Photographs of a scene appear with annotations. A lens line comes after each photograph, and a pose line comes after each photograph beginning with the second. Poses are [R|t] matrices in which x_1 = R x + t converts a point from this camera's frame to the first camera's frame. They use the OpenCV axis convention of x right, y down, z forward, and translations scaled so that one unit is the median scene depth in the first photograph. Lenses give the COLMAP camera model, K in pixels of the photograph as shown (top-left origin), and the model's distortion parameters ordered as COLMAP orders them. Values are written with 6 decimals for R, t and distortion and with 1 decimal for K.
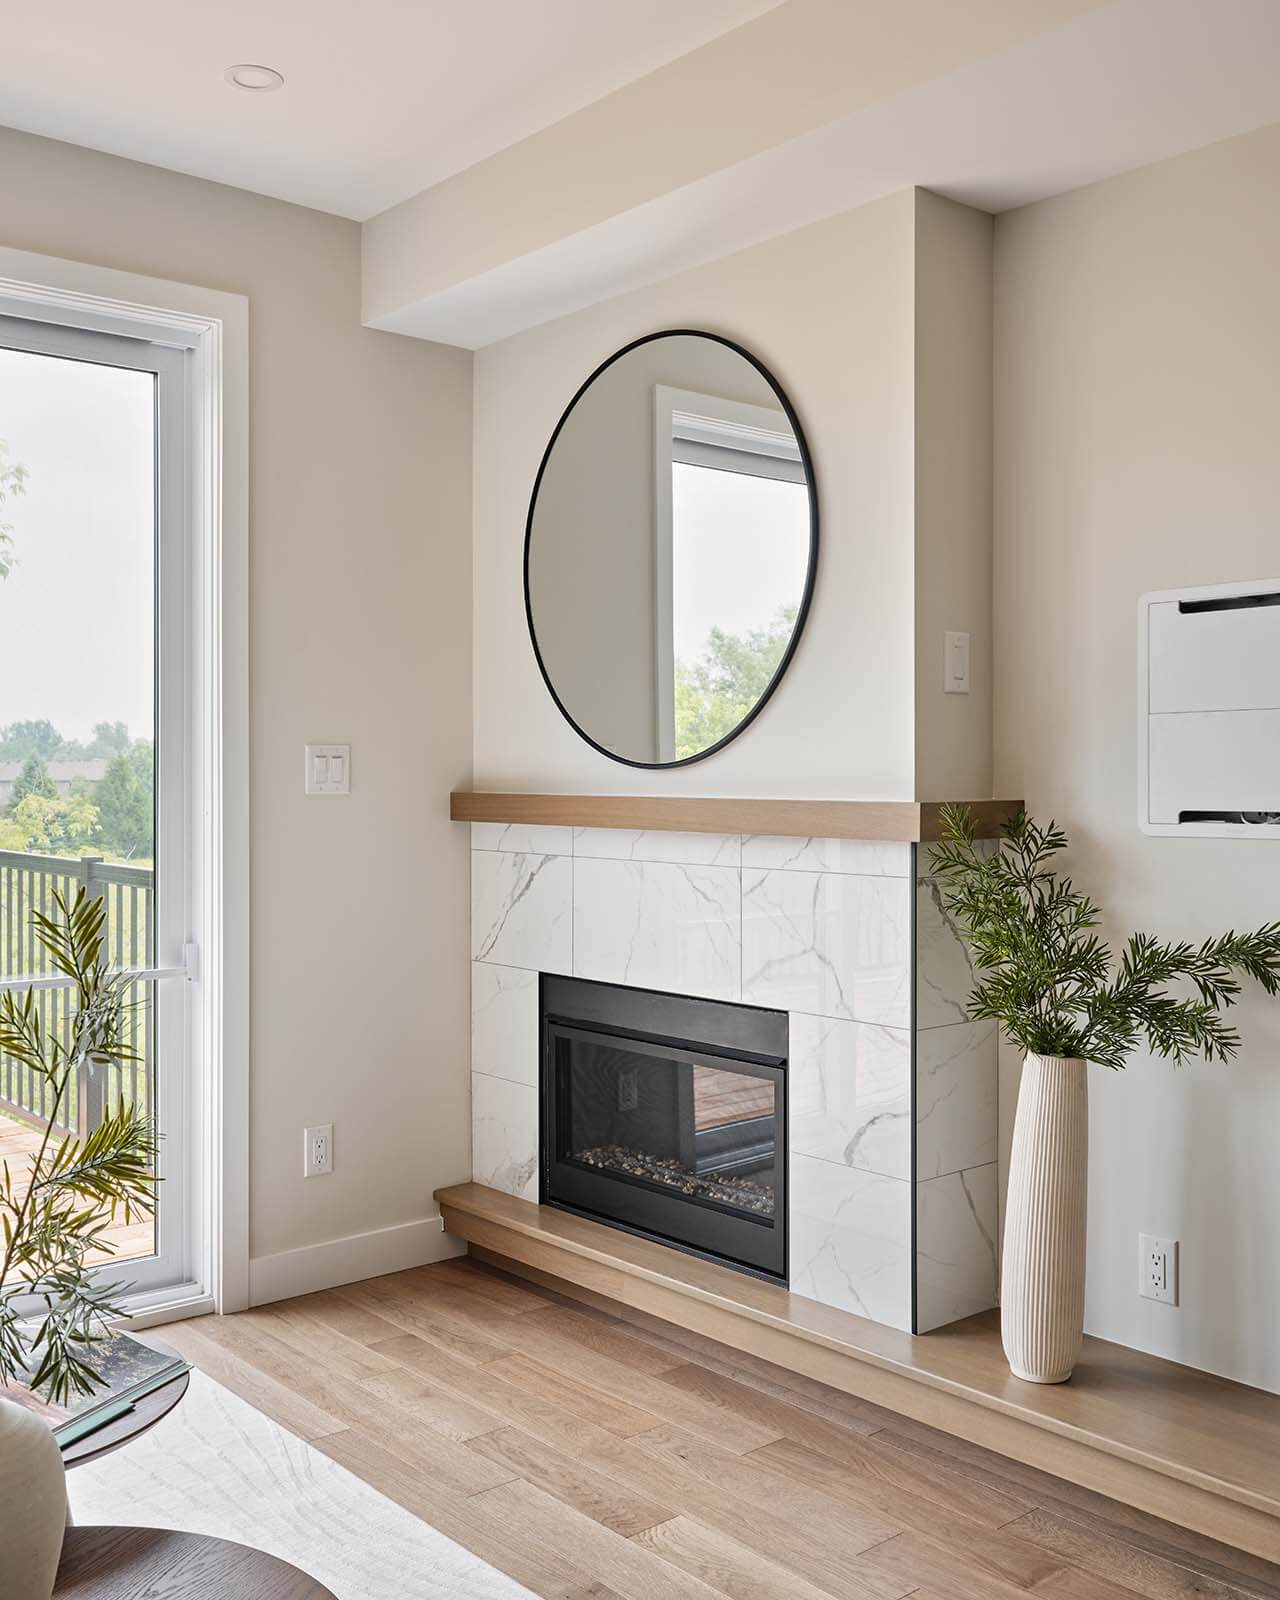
lens RADIAL K [[1530.6, 0, 640.0], [0, 1530.6, 800.0], [0, 0, 1]] dist [-0.054048, -0.001282]
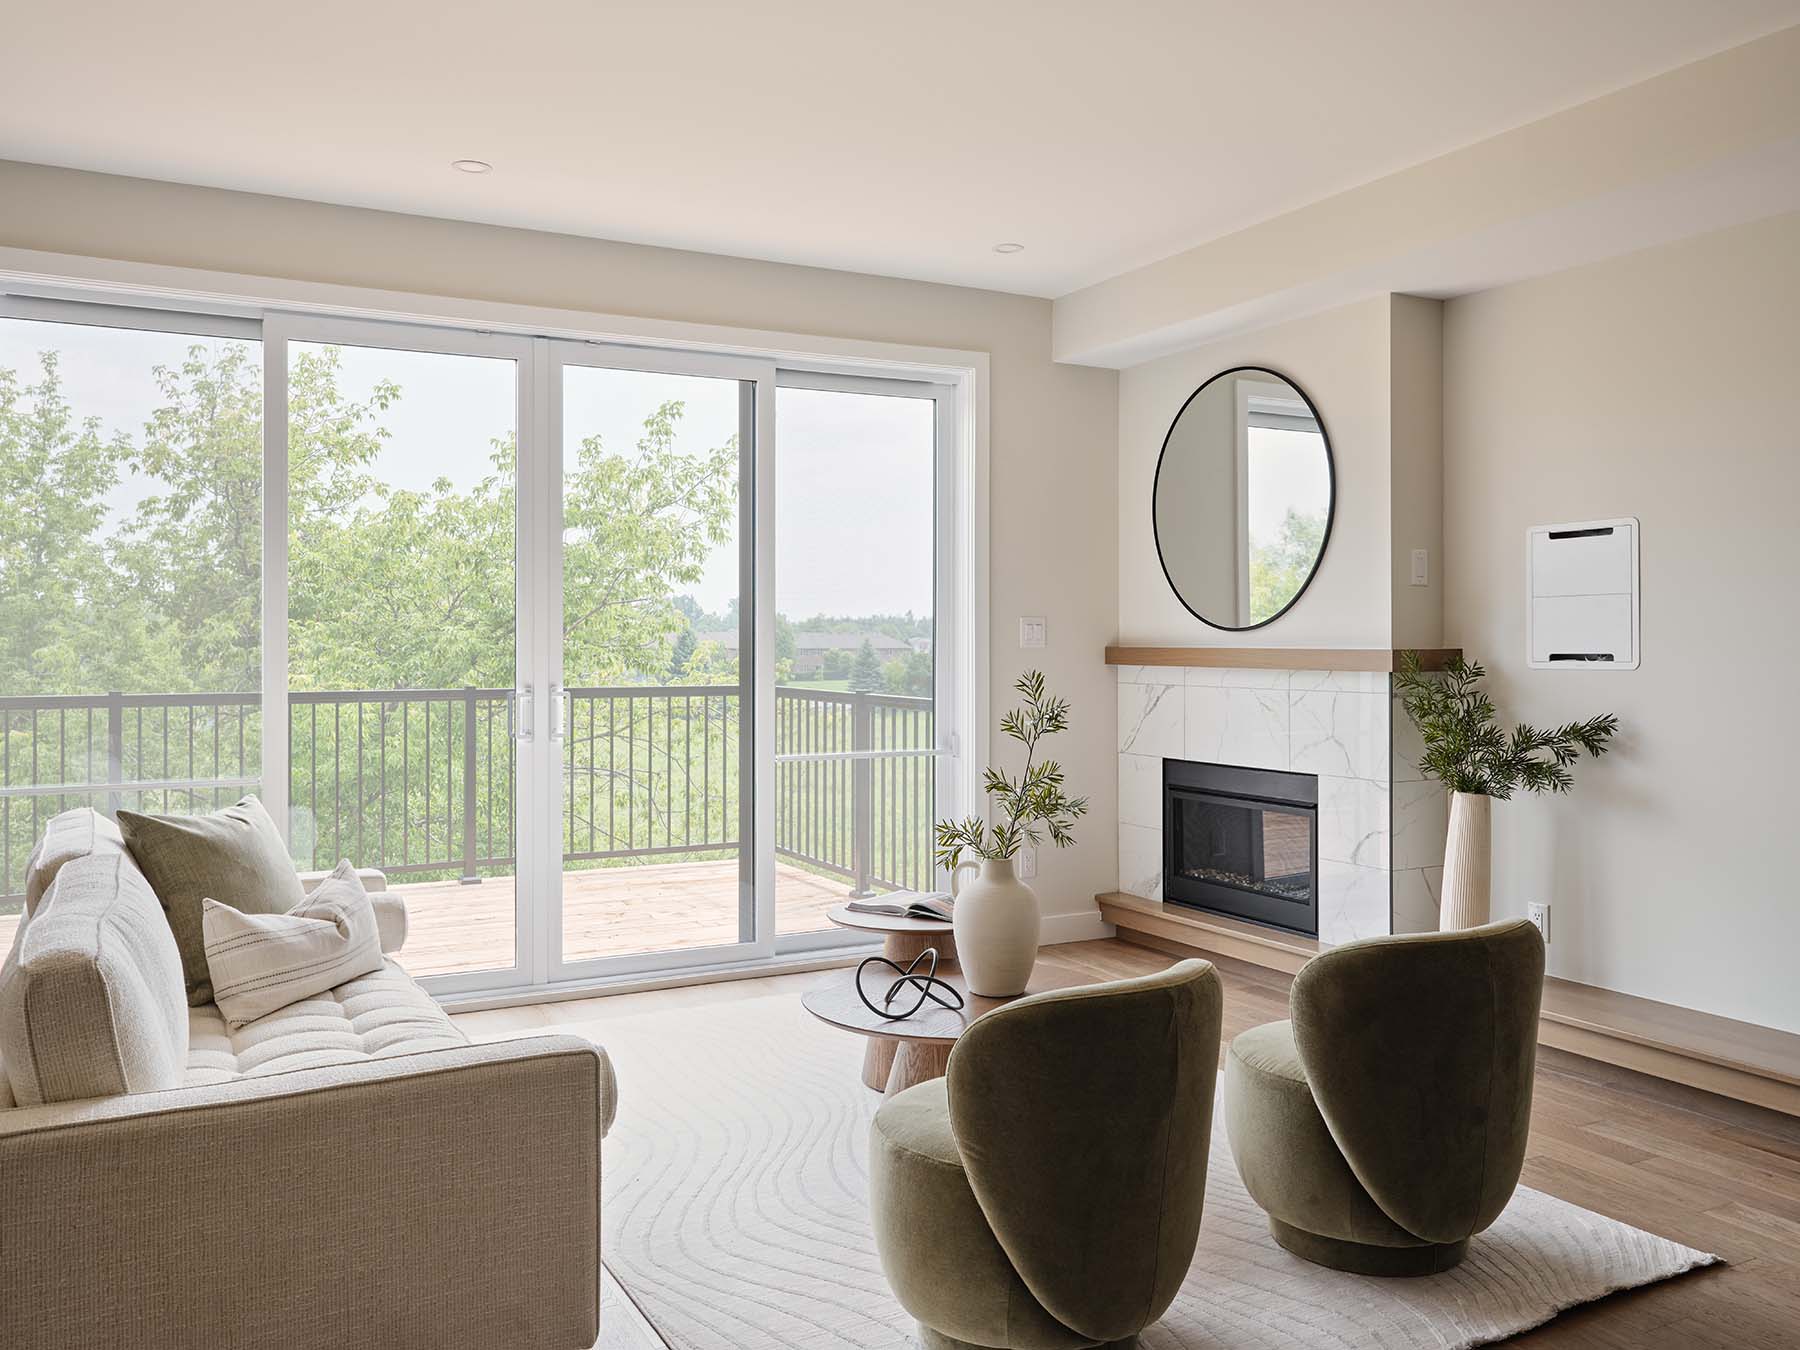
lens RADIAL K [[1452.8, 0, 901.3], [0, 1452.8, 649.3], [0, 0, 1]] dist [0.003157, 0.000299]
pose [[0.976437, -0.001531, -0.215796, -0.005863], [-0.000509, 0.999956, -0.009399, 0.016251], [0.215801, 0.009287, 0.976393, -0.699143]]
